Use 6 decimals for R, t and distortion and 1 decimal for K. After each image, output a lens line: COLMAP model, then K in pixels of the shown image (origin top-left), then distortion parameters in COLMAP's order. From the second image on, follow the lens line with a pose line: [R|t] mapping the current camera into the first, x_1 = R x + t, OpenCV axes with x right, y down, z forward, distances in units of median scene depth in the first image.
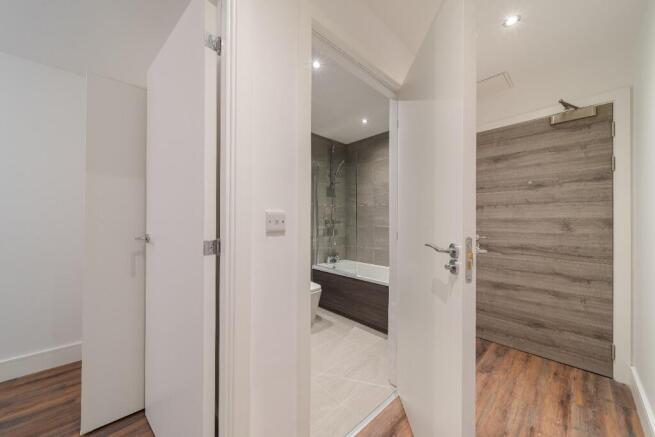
lens RADIAL K [[230.6, 0, 328.6], [0, 230.6, 221.0], [0, 0, 1]] dist [-0.001323, -0.000146]
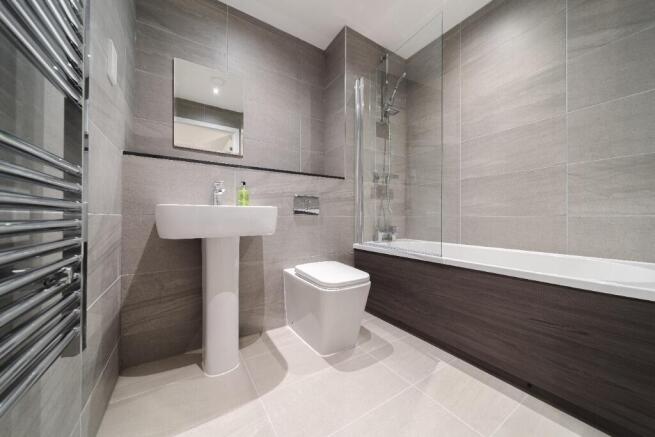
lens RADIAL K [[230.6, 0, 327.9], [0, 230.6, 215.8], [0, 0, 1]] dist [-0.001323, -0.000146]
pose [[0.982719, -0.003630, -0.185070, -0.022718], [0.002687, 0.999982, -0.005341, 0.115950], [0.185086, 0.004751, 0.982711, 0.357346]]
